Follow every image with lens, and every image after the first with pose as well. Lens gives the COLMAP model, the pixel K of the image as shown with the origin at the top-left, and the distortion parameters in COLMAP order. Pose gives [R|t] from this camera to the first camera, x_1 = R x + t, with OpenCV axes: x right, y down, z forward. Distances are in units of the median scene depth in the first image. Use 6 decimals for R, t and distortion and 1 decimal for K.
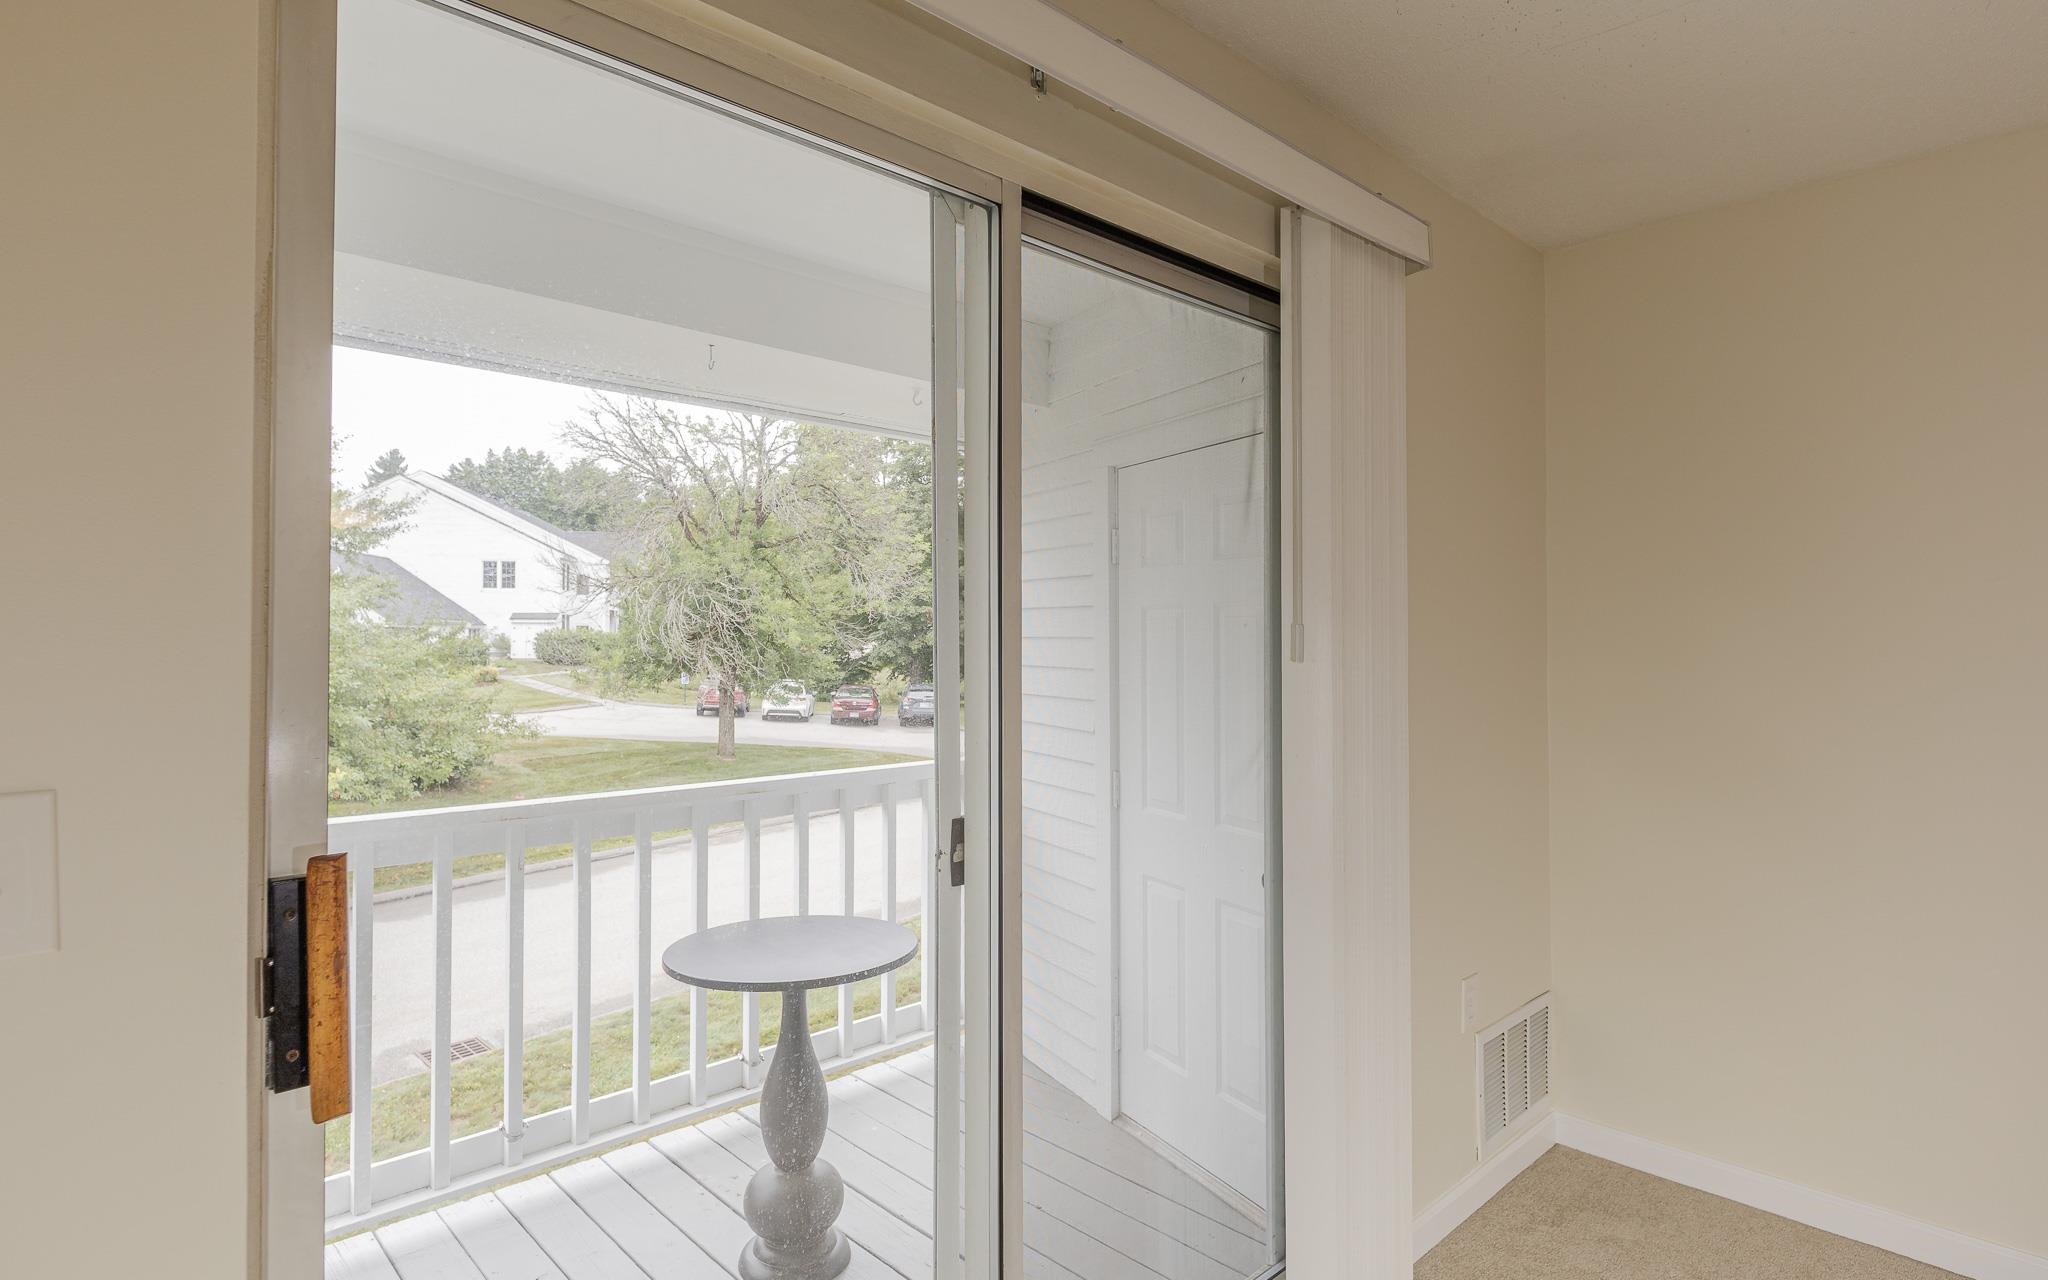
lens RADIAL K [[1060.0, 0, 1034.0], [0, 1060.0, 643.3], [0, 0, 1]] dist [-0.007051, -0.000750]
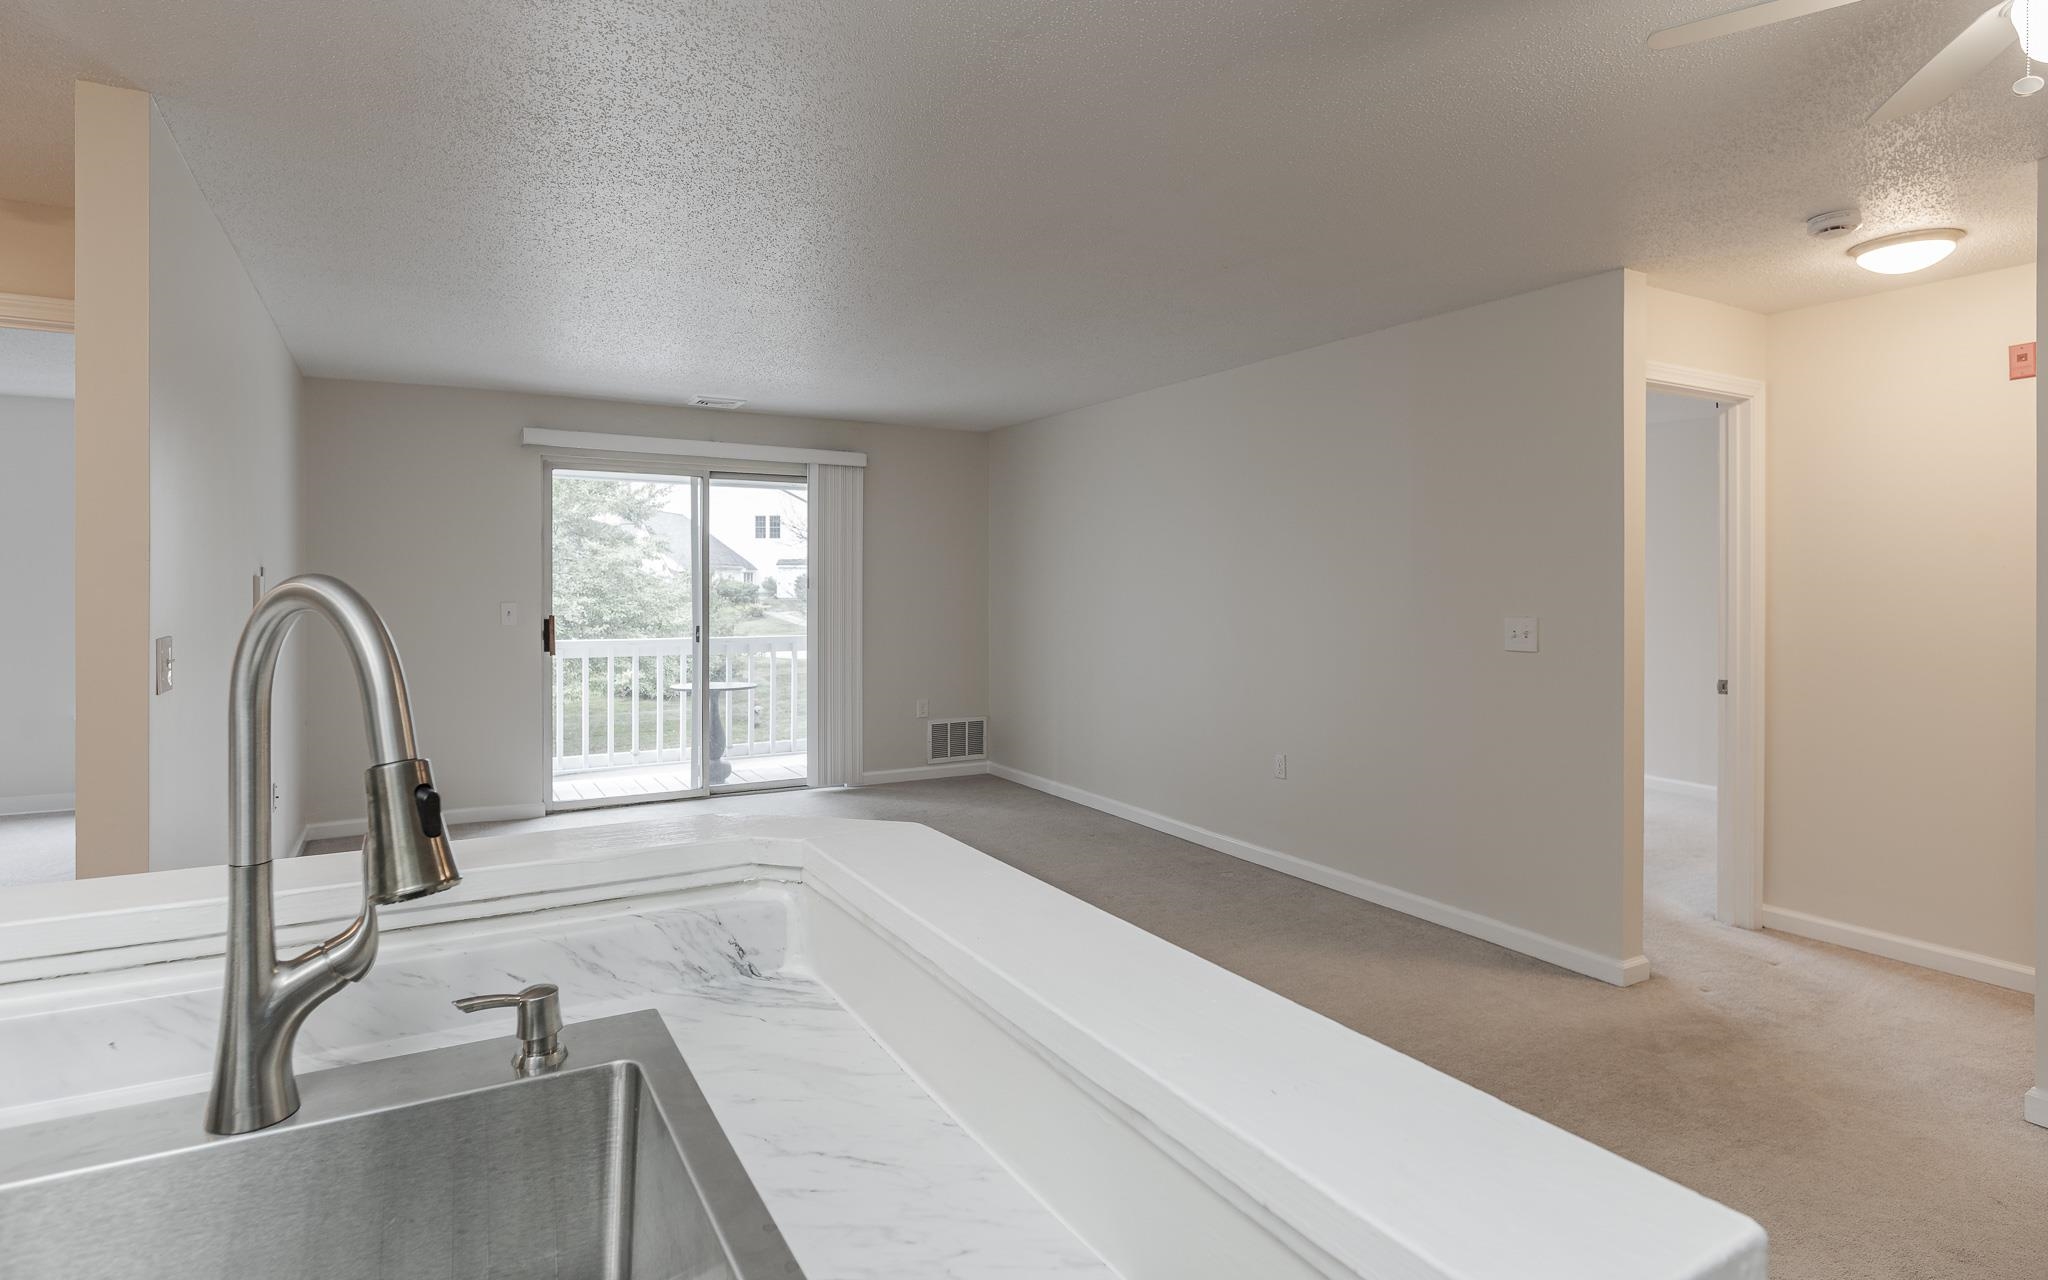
lens RADIAL K [[1060.0, 0, 1052.1], [0, 1060.0, 615.5], [0, 0, 1]] dist [-0.007051, -0.000750]
pose [[0.974486, 0.008388, -0.224291, 0.085925], [-0.002139, 0.999603, 0.028093, 0.000268], [0.224437, -0.026896, 0.974117, -0.105447]]
